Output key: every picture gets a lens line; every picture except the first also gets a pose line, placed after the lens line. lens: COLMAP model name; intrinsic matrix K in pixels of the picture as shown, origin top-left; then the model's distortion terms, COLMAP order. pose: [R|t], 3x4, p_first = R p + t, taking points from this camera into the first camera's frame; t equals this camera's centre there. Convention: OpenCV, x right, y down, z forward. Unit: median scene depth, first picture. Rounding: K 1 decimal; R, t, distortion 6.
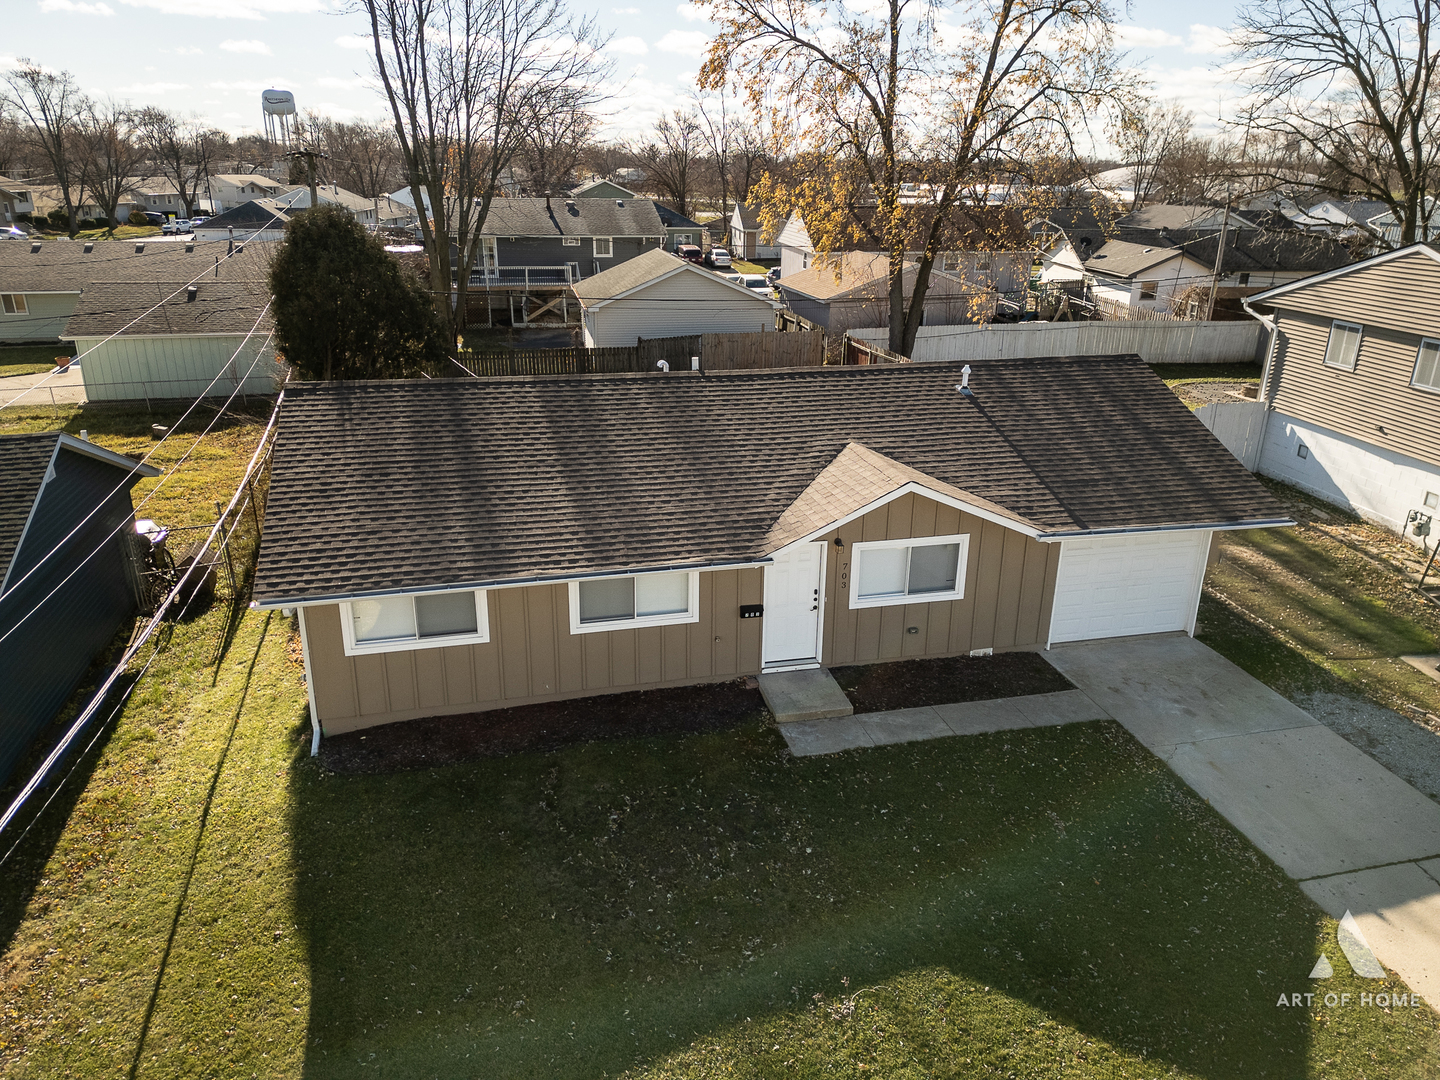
lens RADIAL K [[1001.5, 0, 714.3], [0, 1001.5, 538.2], [0, 0, 1]] dist [0.091295, -0.088980]
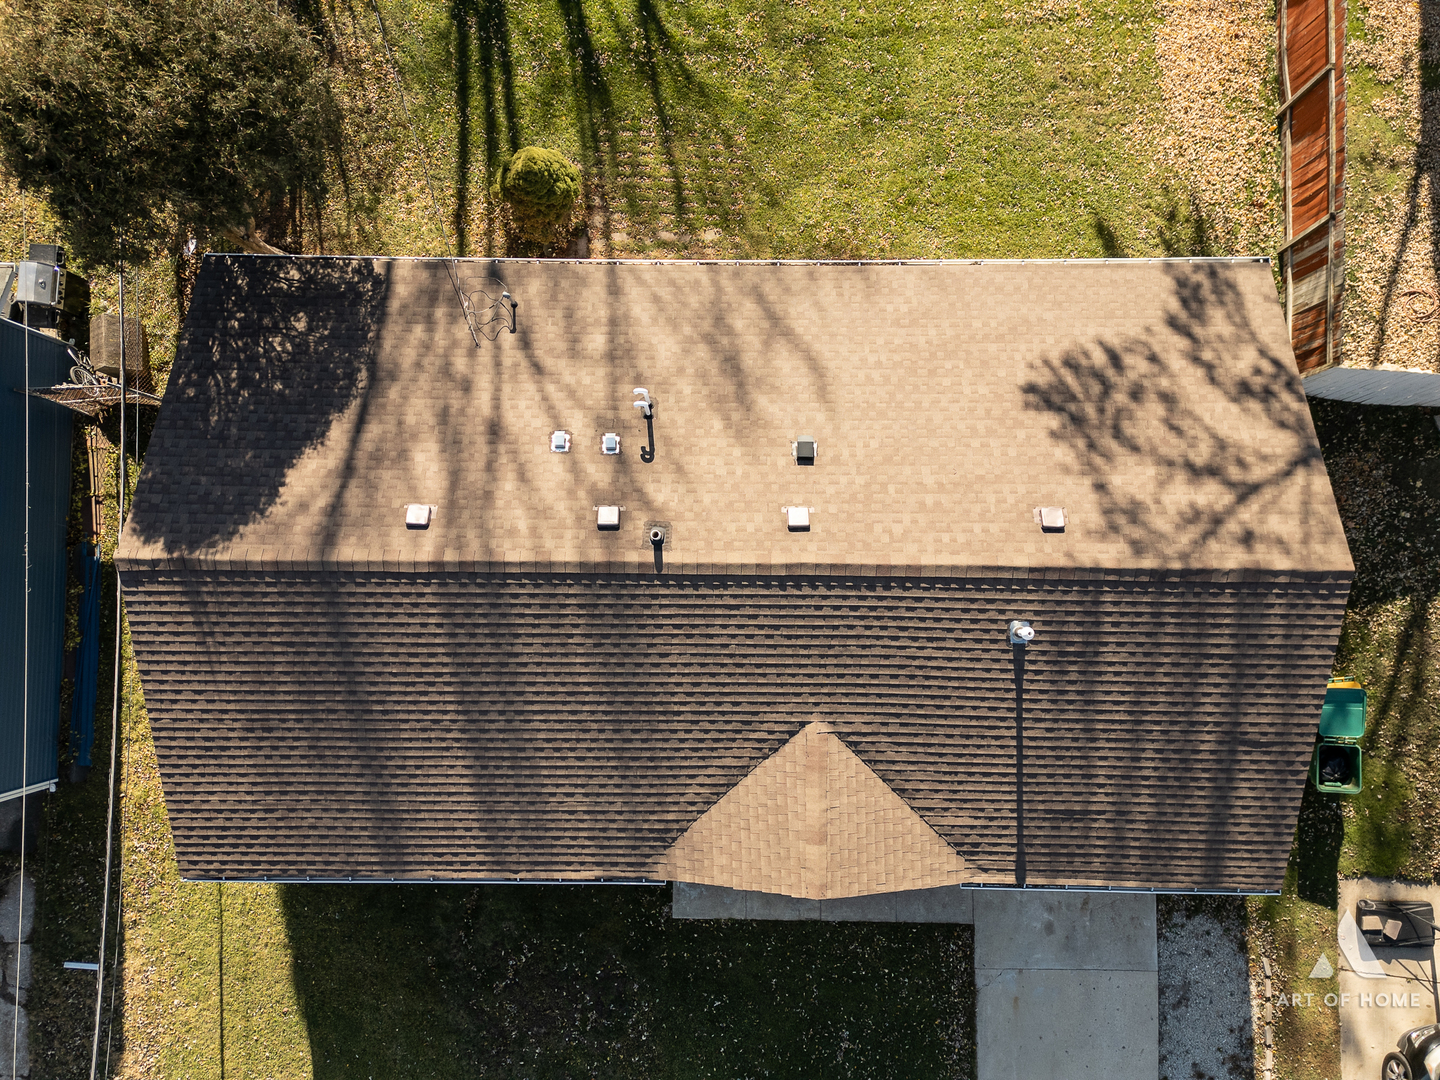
lens RADIAL K [[1014.8, 0, 715.1], [0, 1014.8, 529.0], [0, 0, 1]] dist [0.035062, -0.004256]
pose [[0.969607, 0.242390, -0.033307, 0.052446], [-0.066248, 0.391137, 0.917945, -0.976753], [0.235528, -0.887839, 0.395307, 0.859793]]
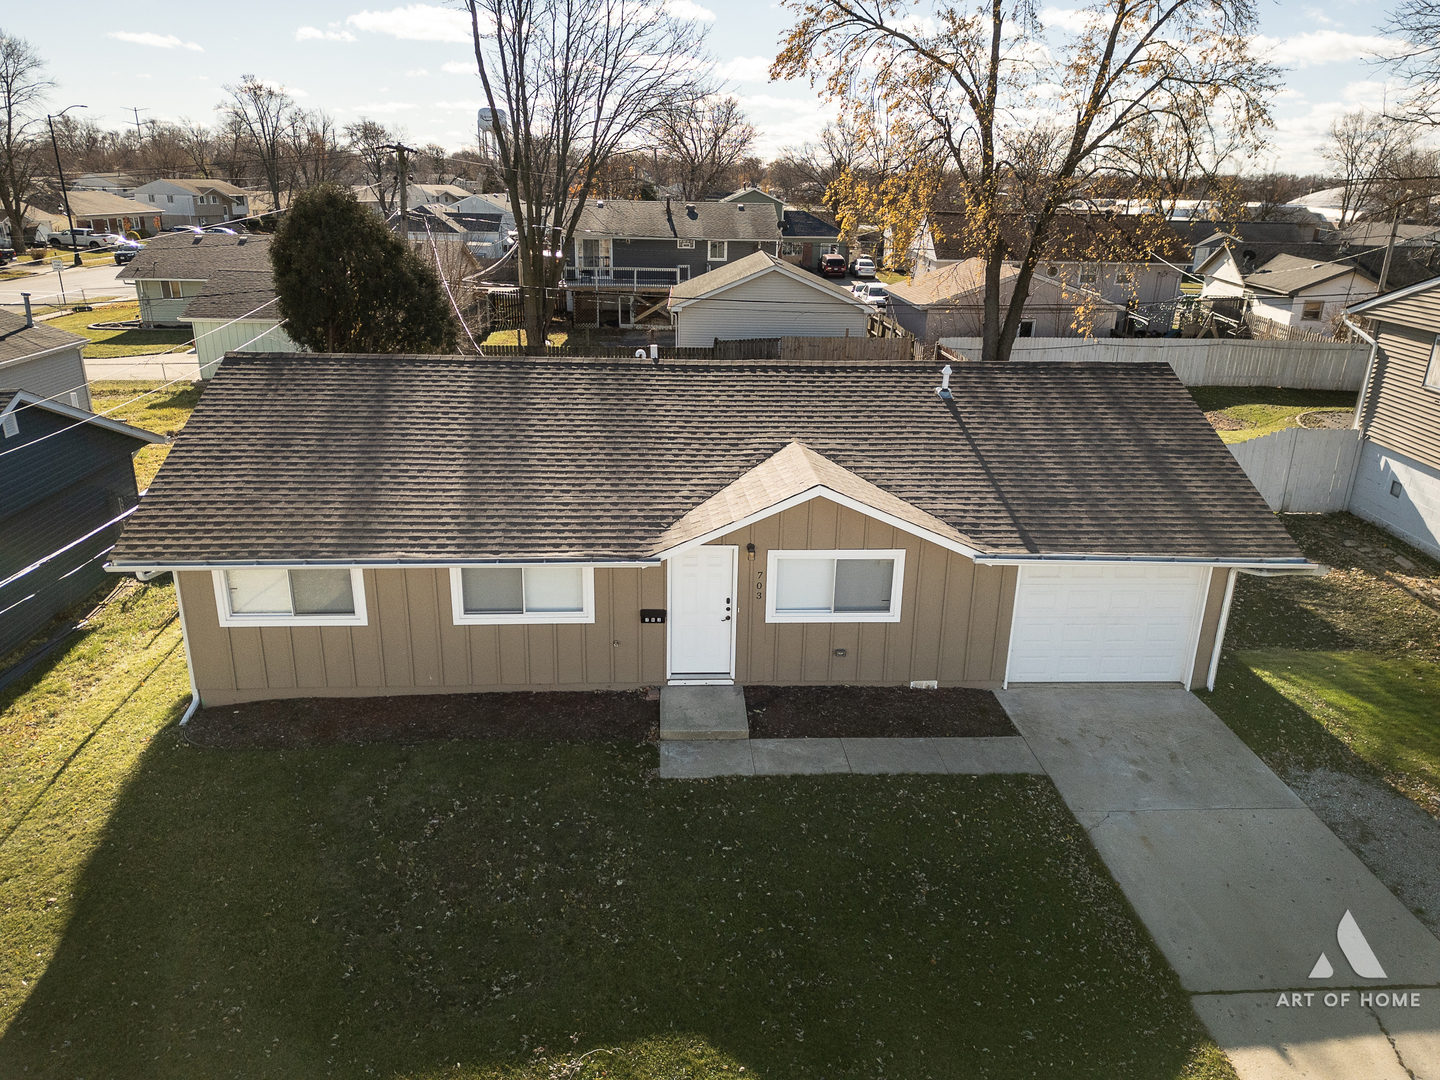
lens RADIAL K [[1001.5, 0, 714.3], [0, 1001.5, 538.2], [0, 0, 1]] dist [0.091295, -0.088980]
pose [[0.983865, 0.068348, -0.165346, 0.240220], [-0.070635, 0.997470, -0.007985, 0.004760], [0.164382, 0.019535, 0.986203, 0.098609]]
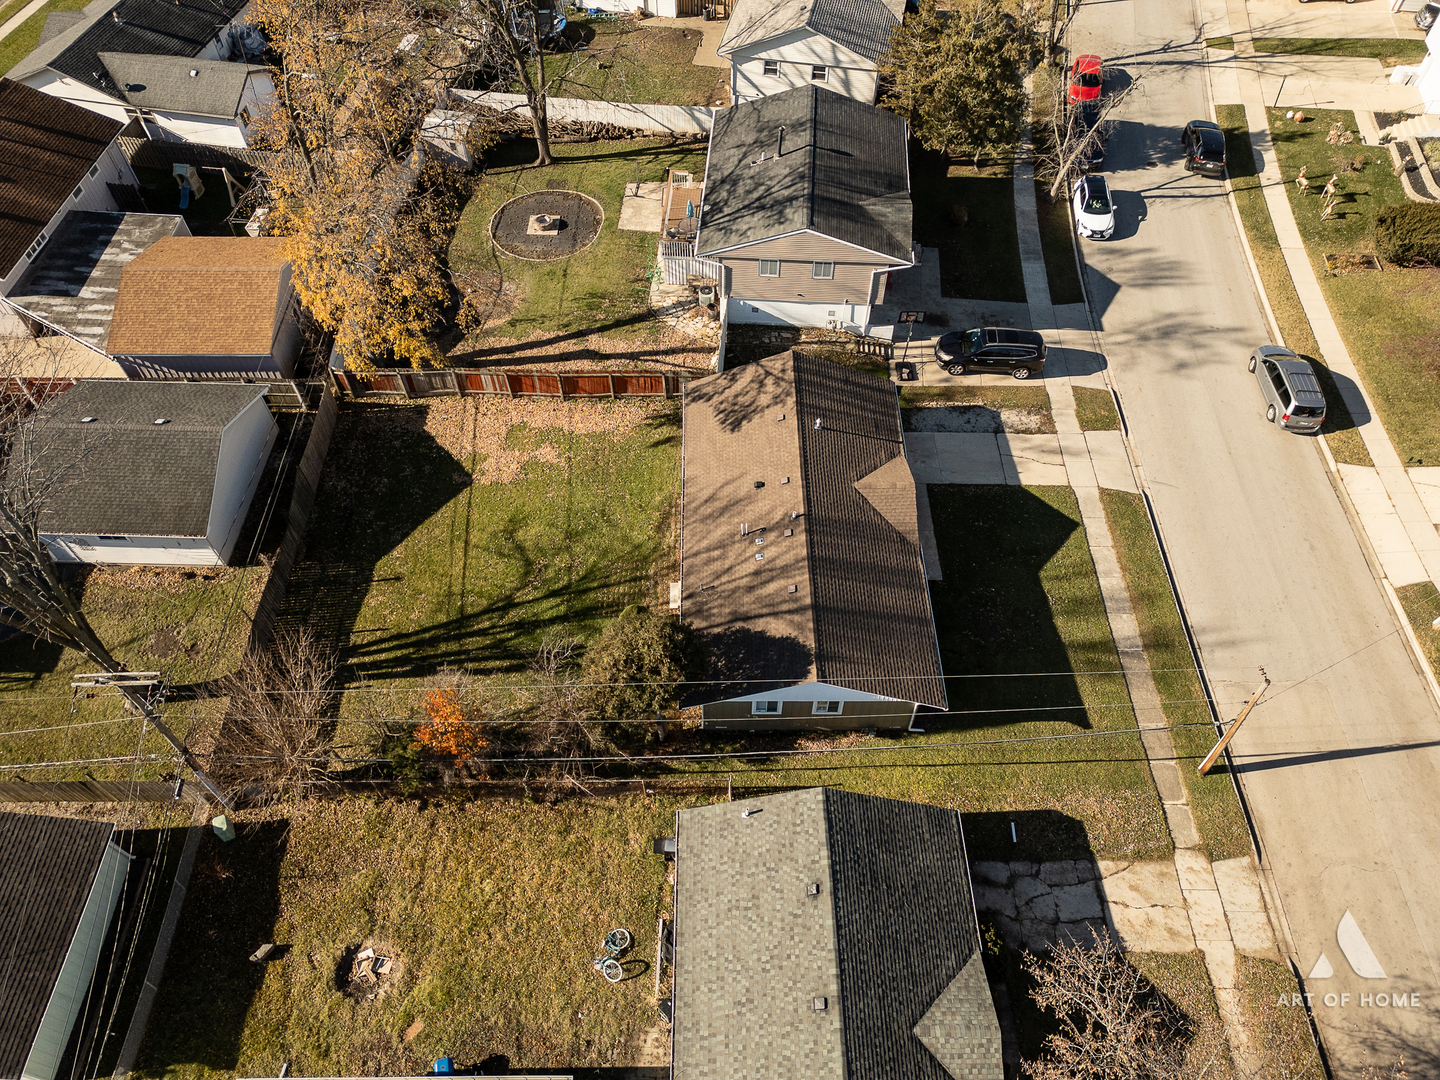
lens RADIAL K [[1001.5, 0, 714.3], [0, 1001.5, 538.2], [0, 0, 1]] dist [0.091295, -0.088980]
pose [[0.228545, -0.788147, 0.571482, -1.458843], [0.344922, 0.614493, 0.709526, -1.908715], [-0.910382, 0.034958, 0.412288, 0.375049]]
